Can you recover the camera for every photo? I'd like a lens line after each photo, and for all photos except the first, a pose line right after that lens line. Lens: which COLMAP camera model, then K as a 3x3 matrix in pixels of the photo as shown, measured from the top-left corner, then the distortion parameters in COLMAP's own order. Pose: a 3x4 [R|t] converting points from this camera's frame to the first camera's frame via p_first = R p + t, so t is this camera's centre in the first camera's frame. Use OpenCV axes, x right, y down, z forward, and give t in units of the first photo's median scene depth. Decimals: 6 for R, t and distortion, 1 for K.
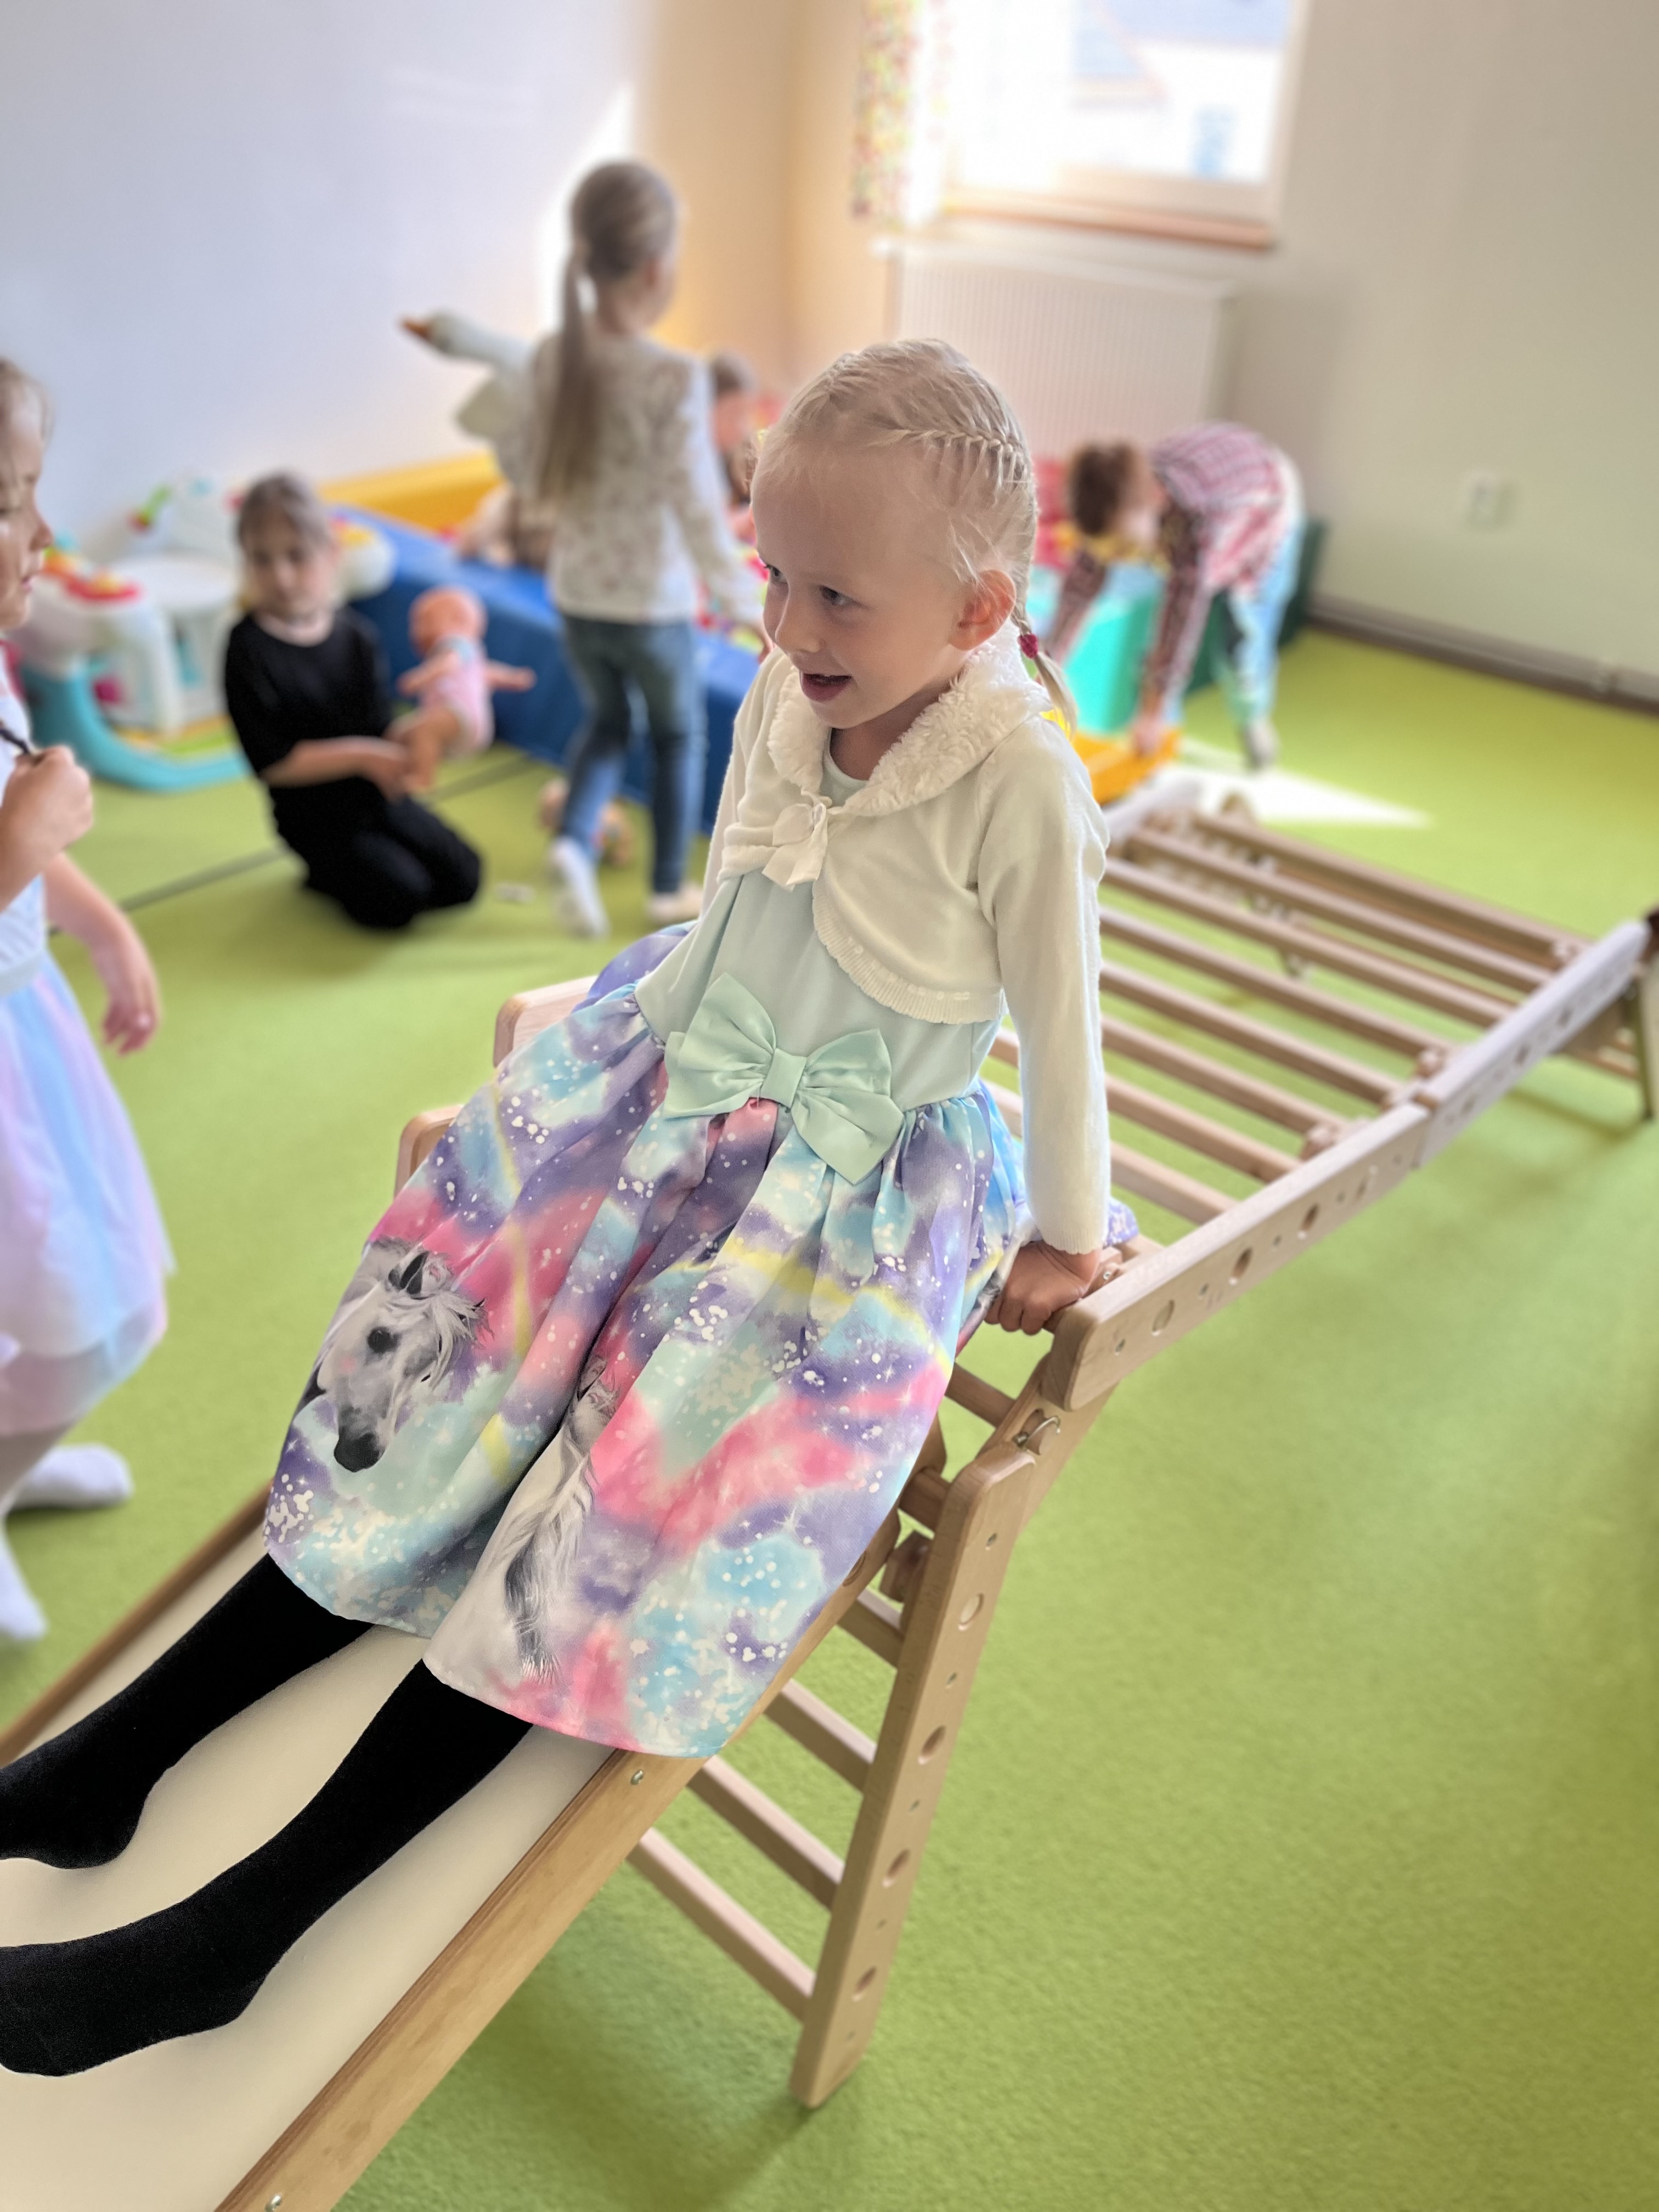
lens RADIAL K [[1691.3, 0, 829.5], [0, 1691.3, 1106.0], [0, 0, 1]] dist [-0.002908, -0.013833]
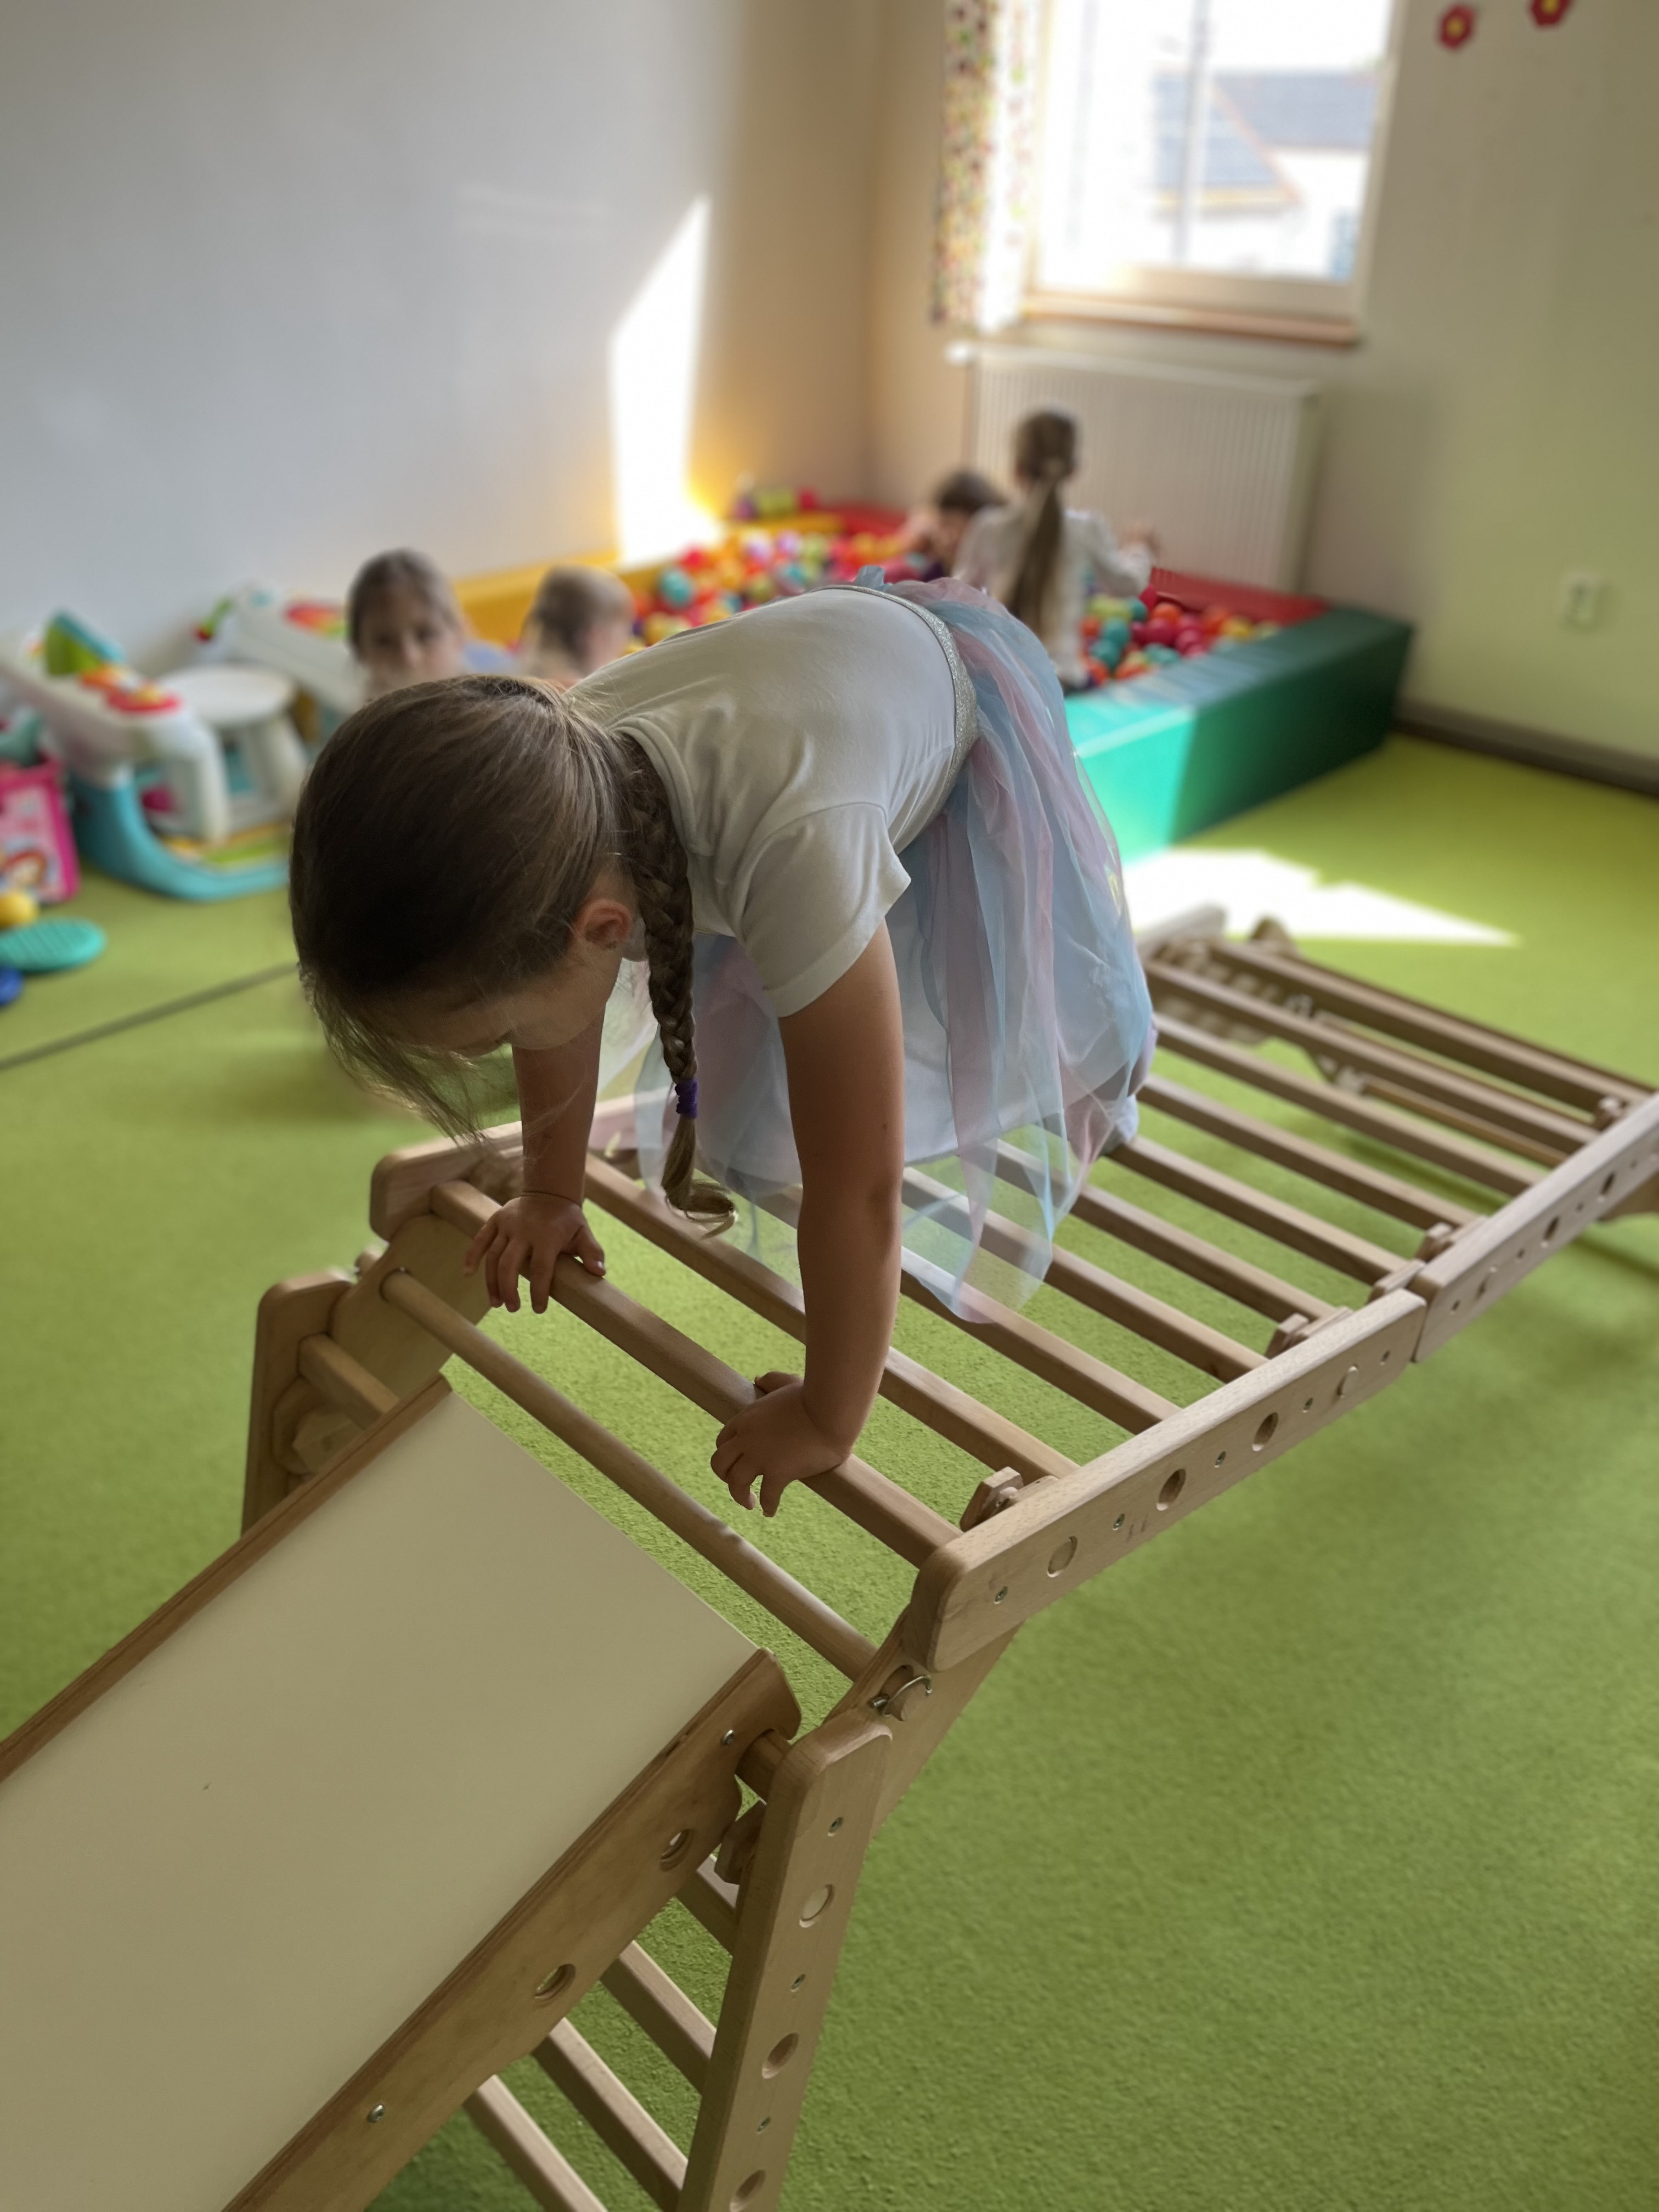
lens RADIAL K [[1680.4, 0, 829.5], [0, 1680.4, 1106.0], [0, 0, 1]] dist [0.050650, -0.097042]
pose [[0.996687, 0.015237, -0.079888, 0.111349], [-0.019437, 0.998455, -0.052060, -0.044422], [0.078971, 0.053441, 0.995443, 0.092910]]
